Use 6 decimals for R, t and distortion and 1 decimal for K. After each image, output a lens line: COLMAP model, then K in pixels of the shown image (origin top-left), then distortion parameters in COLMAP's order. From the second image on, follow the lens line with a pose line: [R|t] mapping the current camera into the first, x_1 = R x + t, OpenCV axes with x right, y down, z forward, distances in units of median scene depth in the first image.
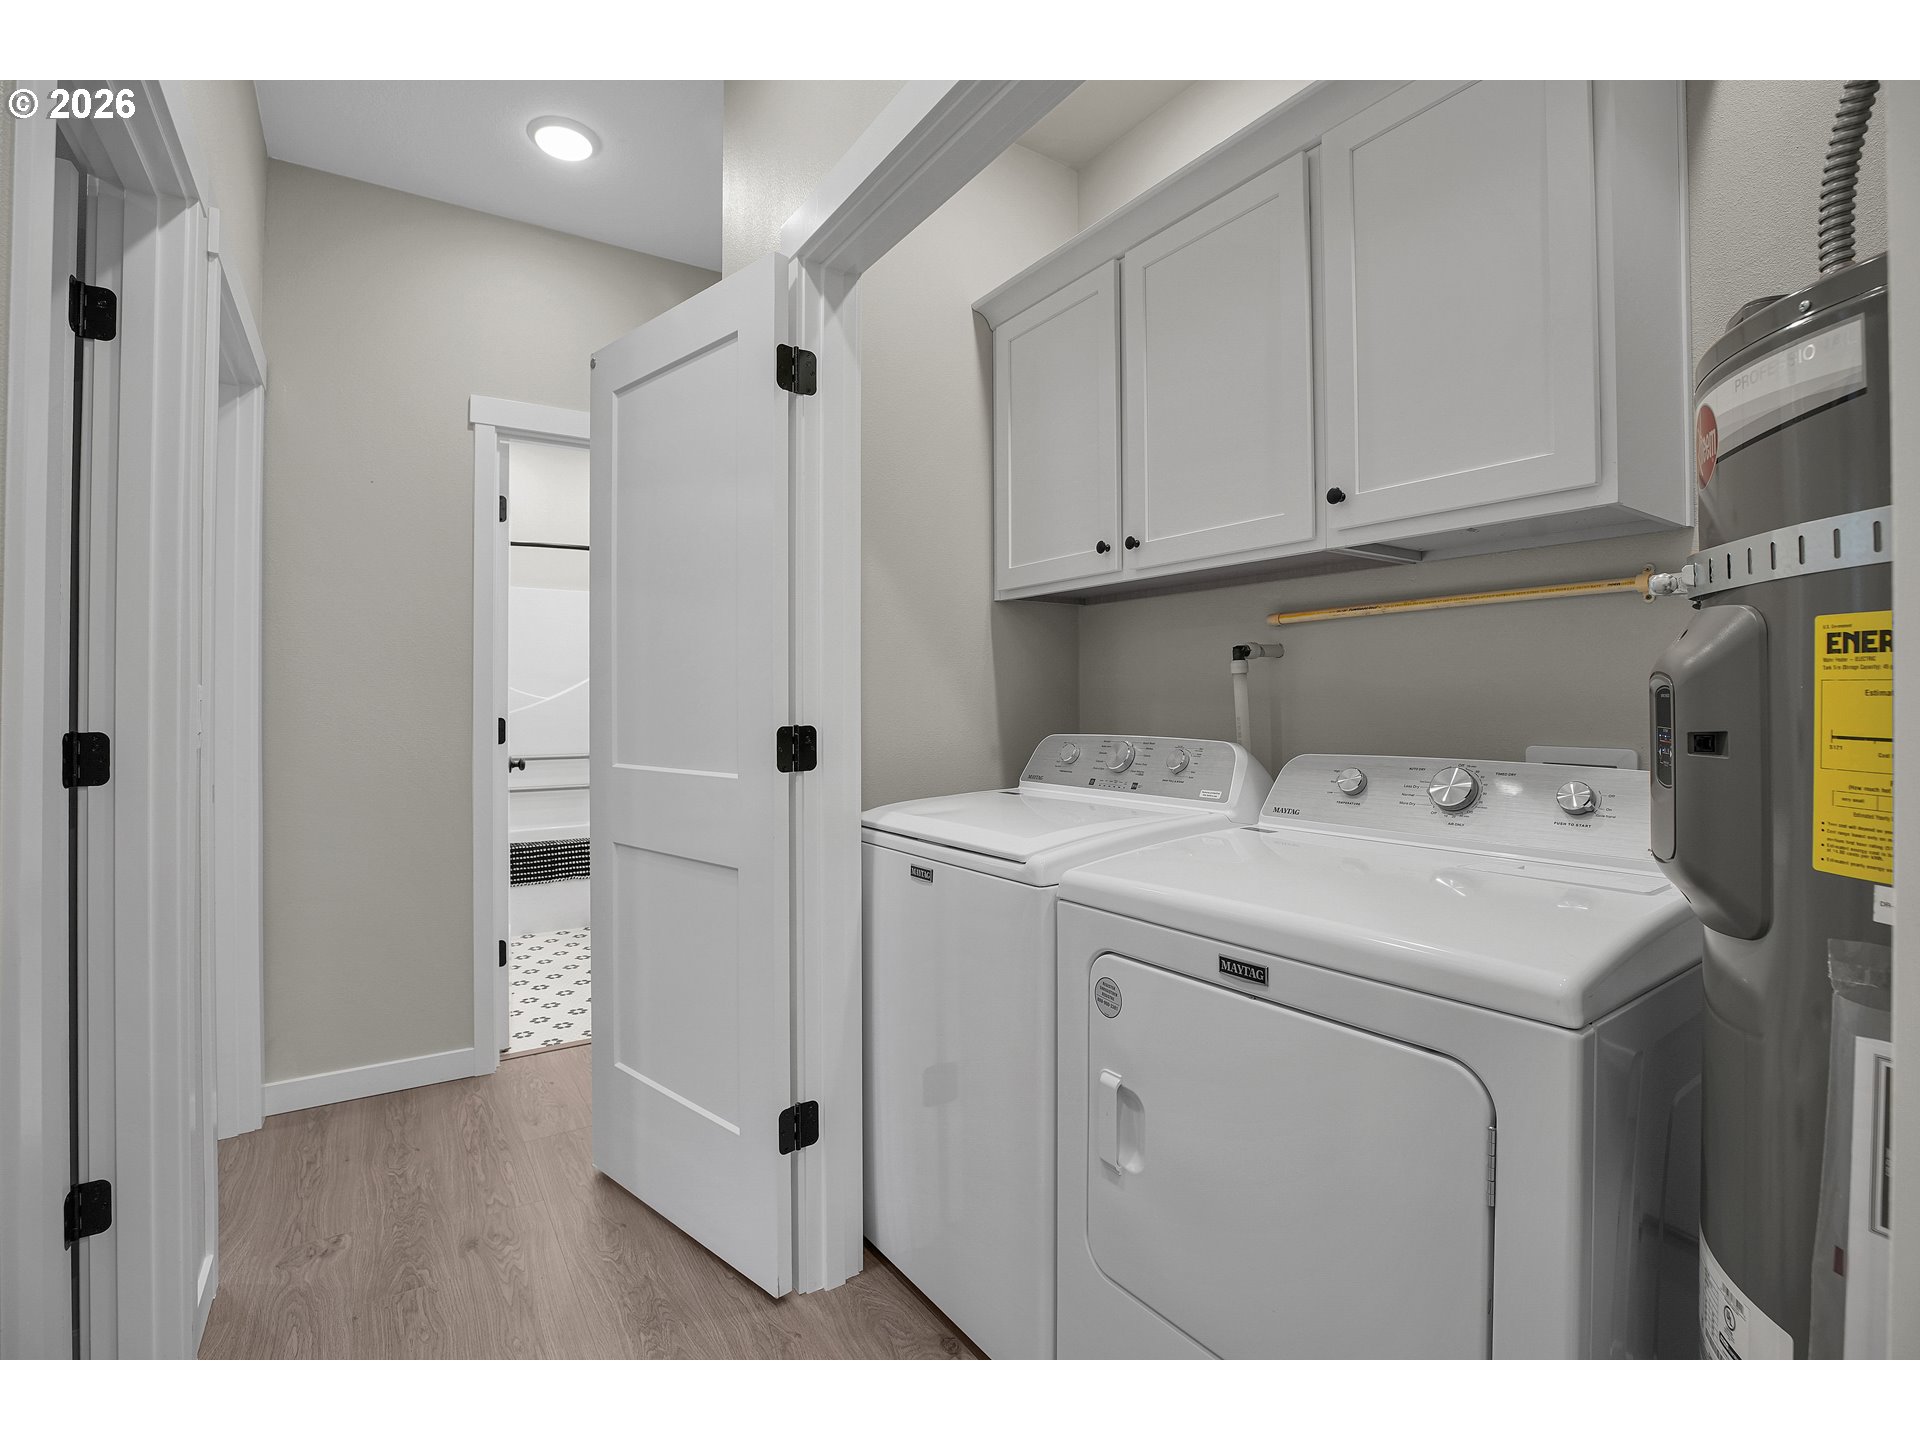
lens RADIAL K [[887.3, 0, 953.1], [0, 887.3, 692.0], [0, 0, 1]] dist [-0.024014, 0.003383]
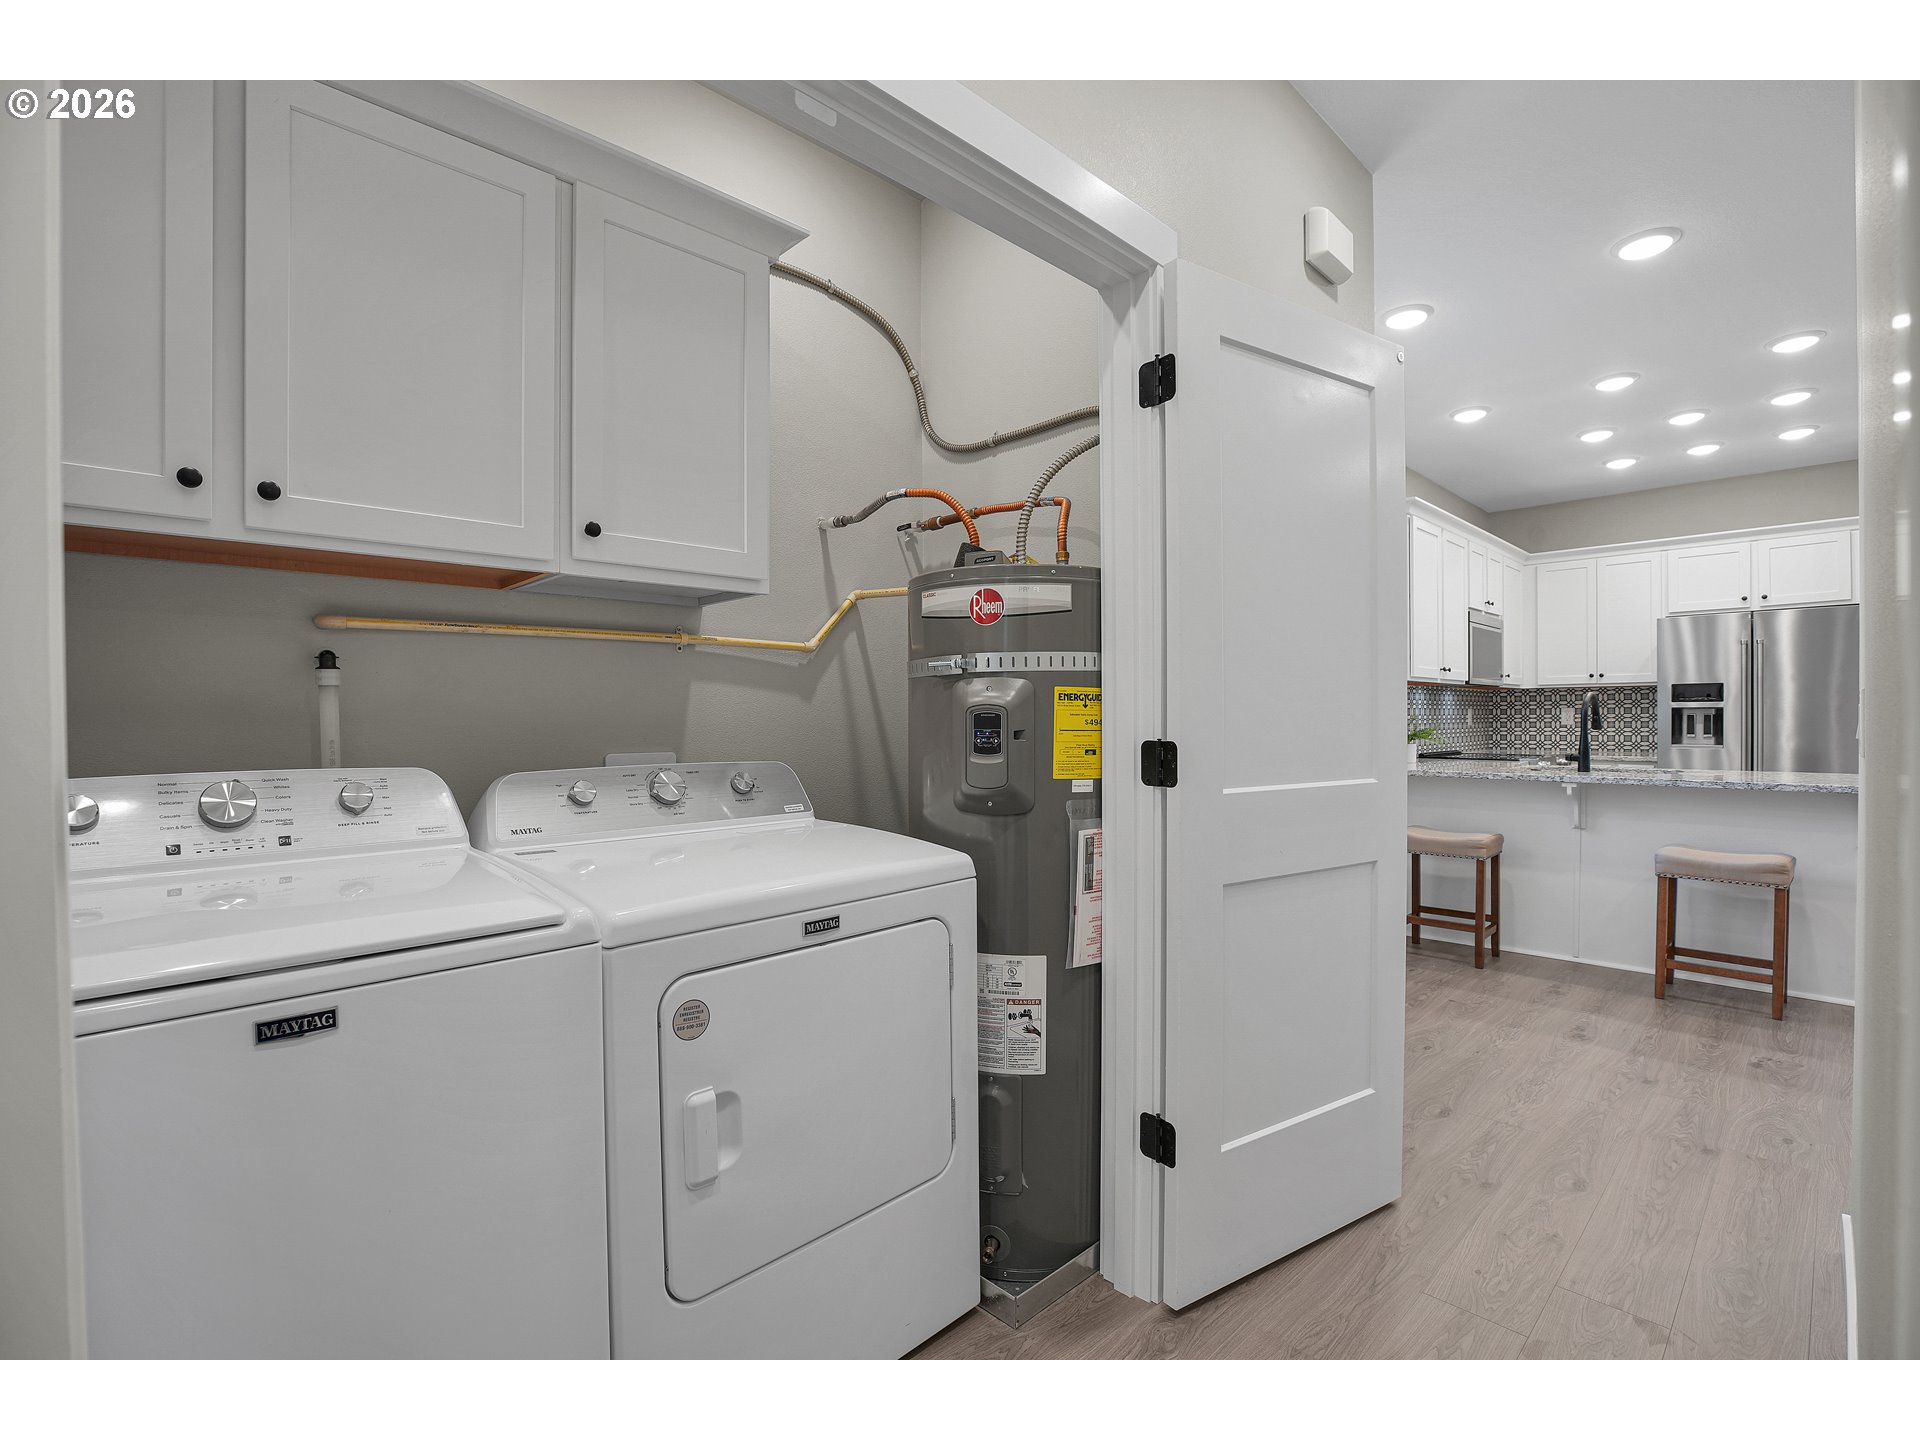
lens RADIAL K [[887.3, 0, 958.1], [0, 887.3, 725.2], [0, 0, 1]] dist [-0.024014, 0.003383]
pose [[-0.176736, -0.006045, 0.984240, -0.856475], [-0.005981, 0.999969, 0.005068, 0.011491], [-0.984240, -0.004991, -0.176767, 0.899731]]
